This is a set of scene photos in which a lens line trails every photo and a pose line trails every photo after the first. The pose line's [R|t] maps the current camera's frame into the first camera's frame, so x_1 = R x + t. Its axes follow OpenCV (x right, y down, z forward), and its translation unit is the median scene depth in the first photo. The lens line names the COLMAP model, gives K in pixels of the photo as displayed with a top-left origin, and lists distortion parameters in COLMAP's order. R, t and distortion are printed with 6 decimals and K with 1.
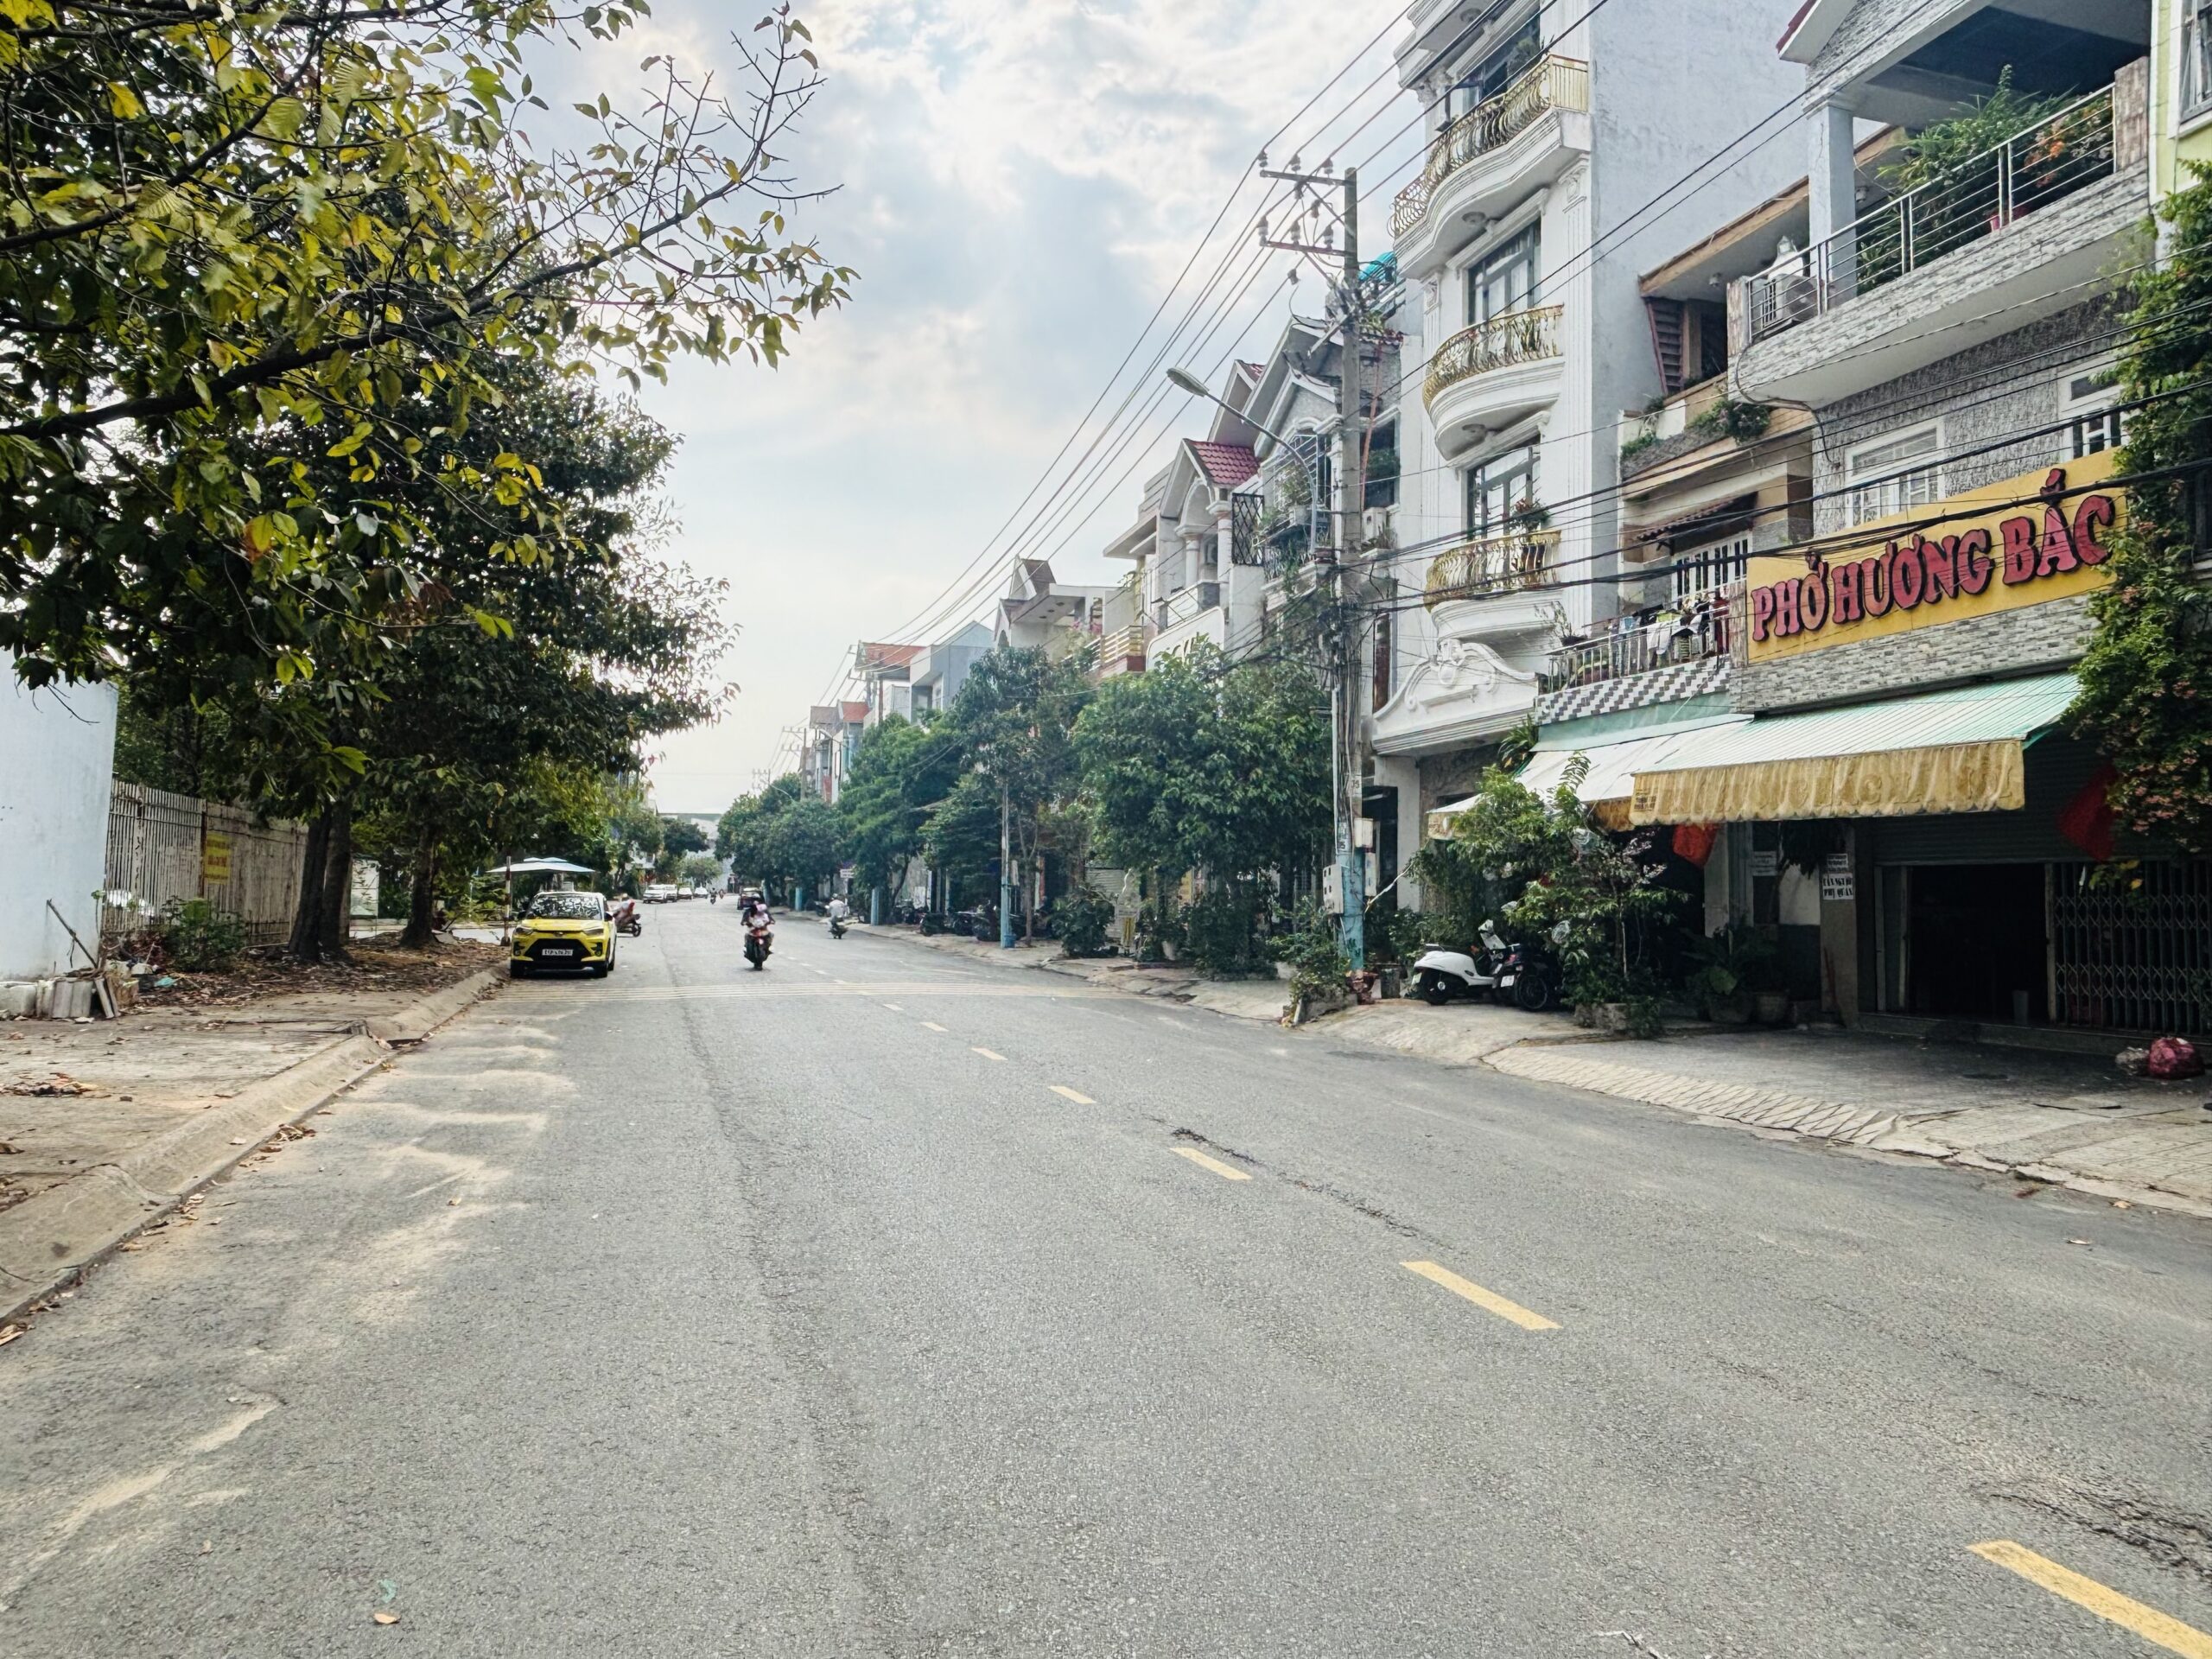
lens RADIAL K [[1525.8, 0, 1106.0], [0, 1525.8, 829.5], [0, 0, 1]] dist [-0.047689, 0.024918]
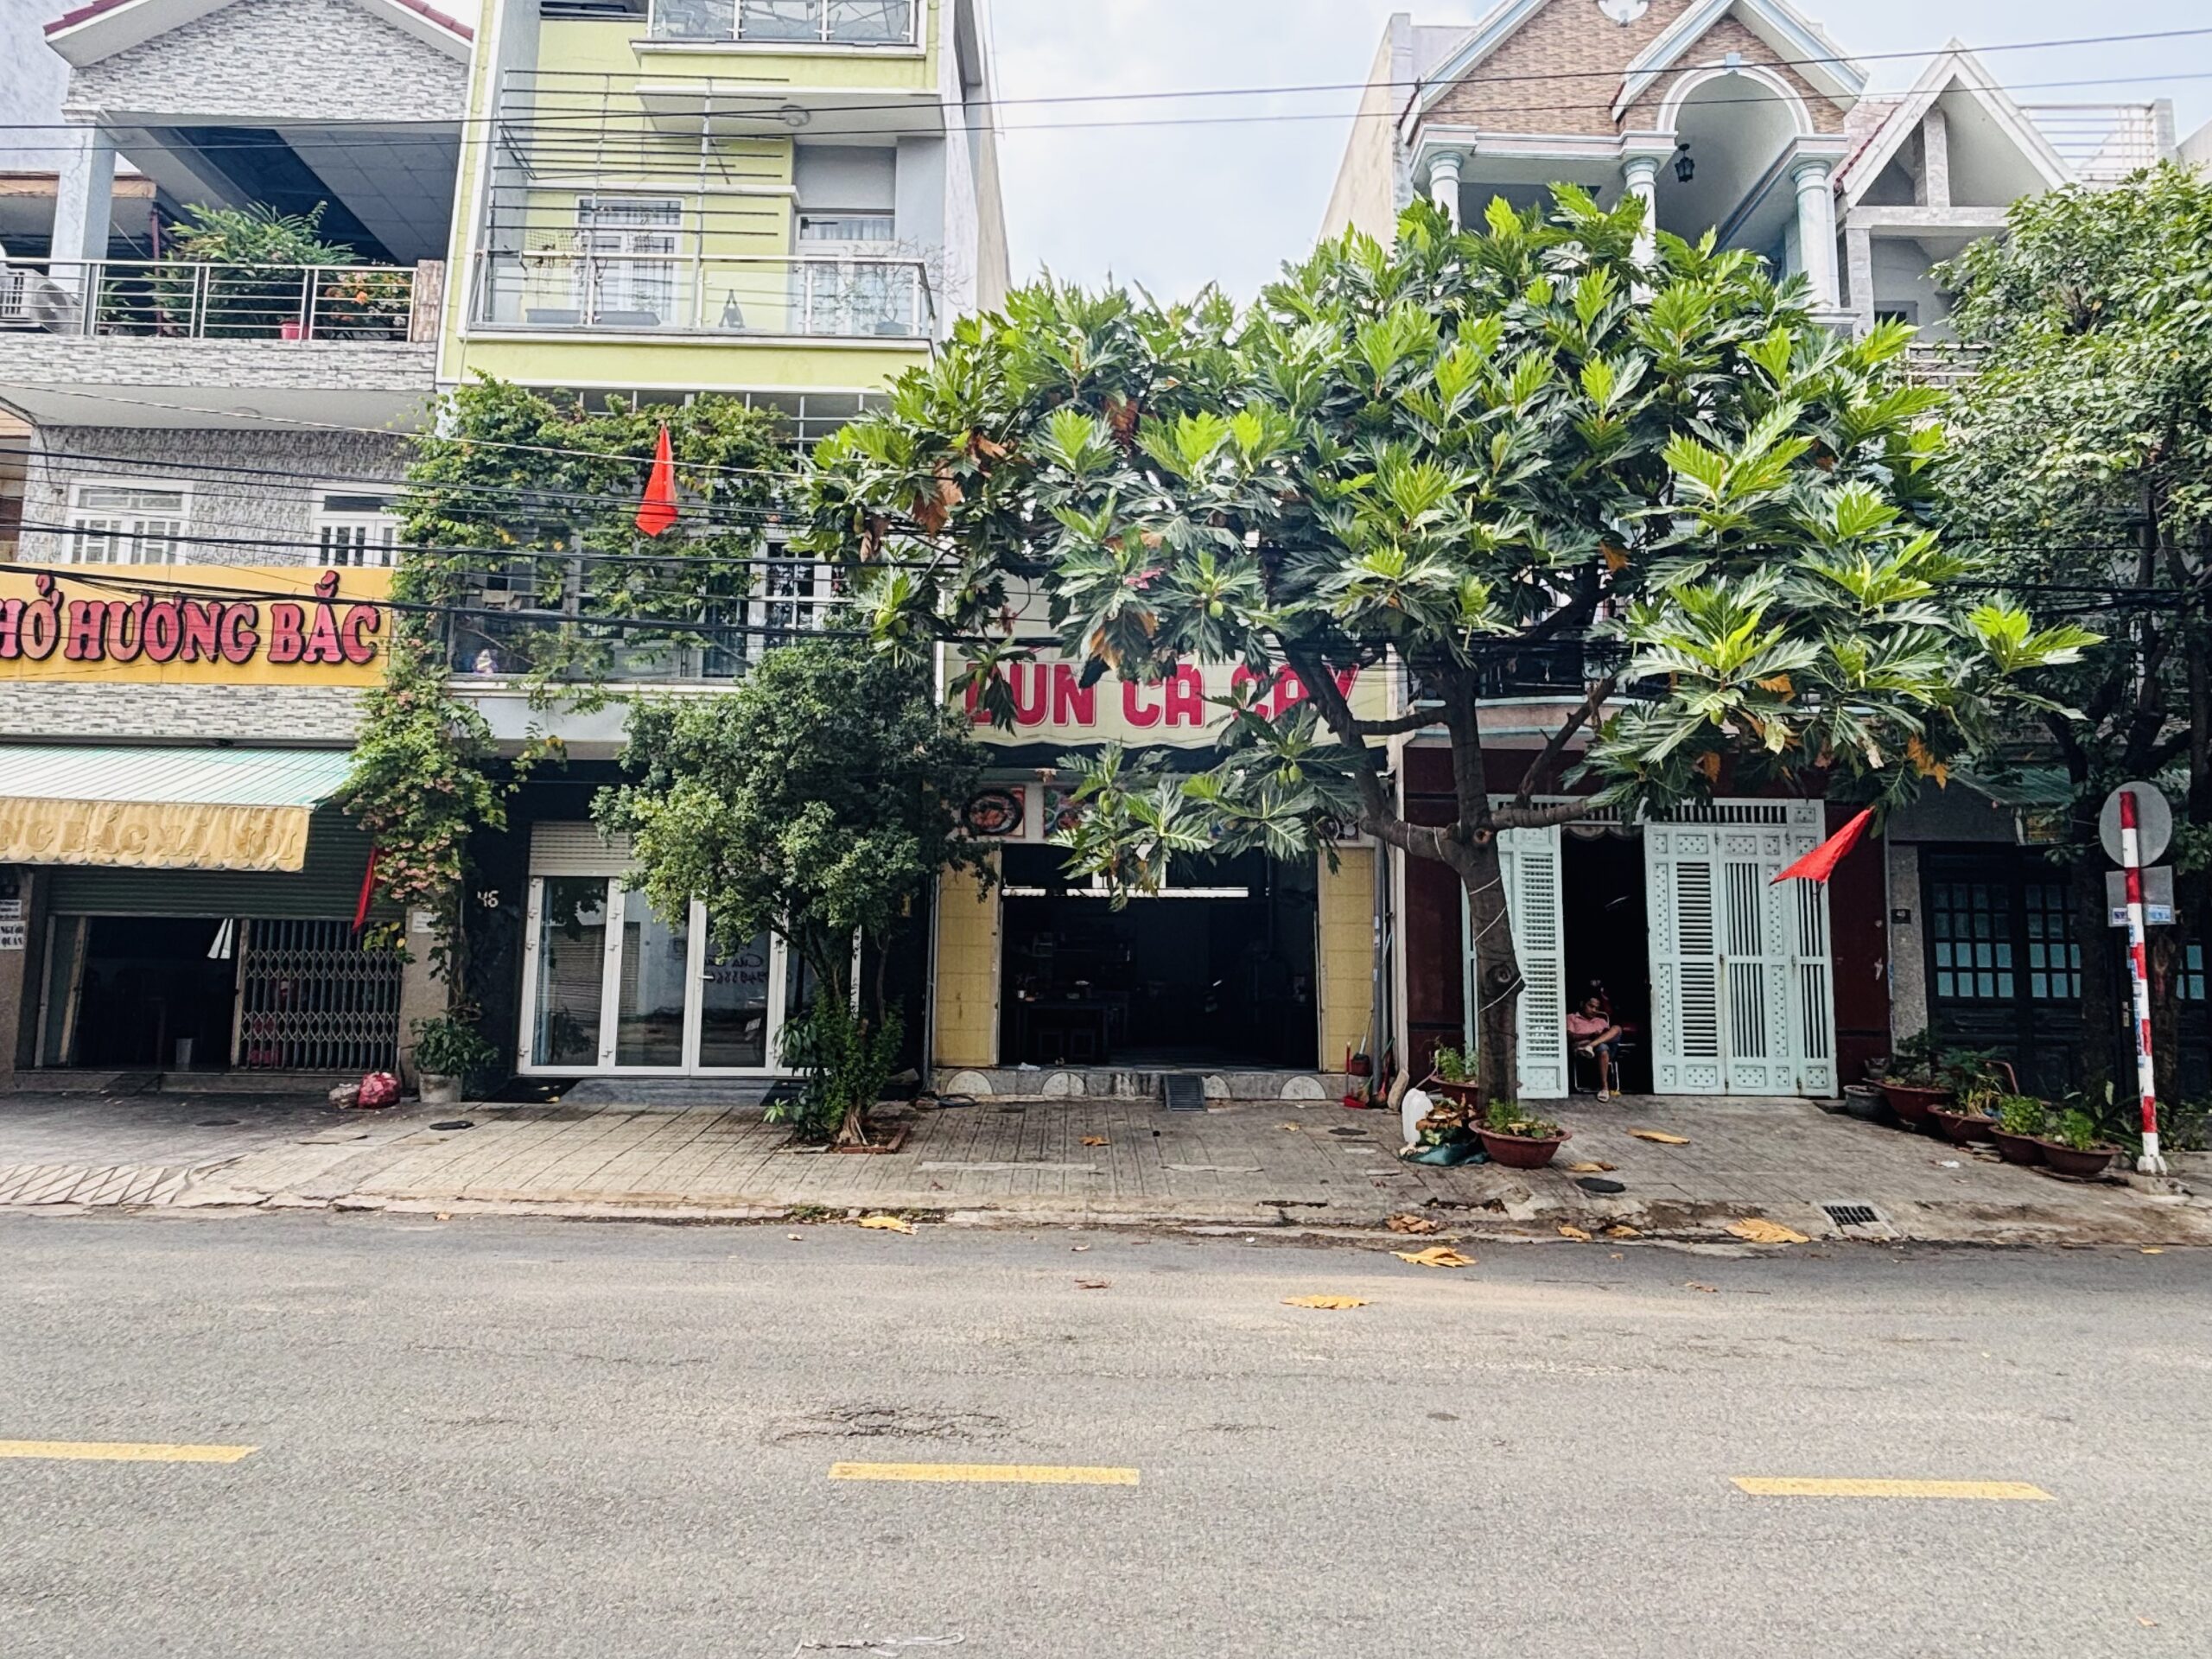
lens RADIAL K [[1366.3, 0, 1106.0], [0, 1366.3, 829.5], [0, 0, 1]] dist [-0.003227, 0.001442]
pose [[0.272756, 0.095265, 0.957355, -0.179425], [-0.058798, 0.994876, -0.082247, 0.003145], [-0.960285, -0.033857, 0.276959, 0.157044]]
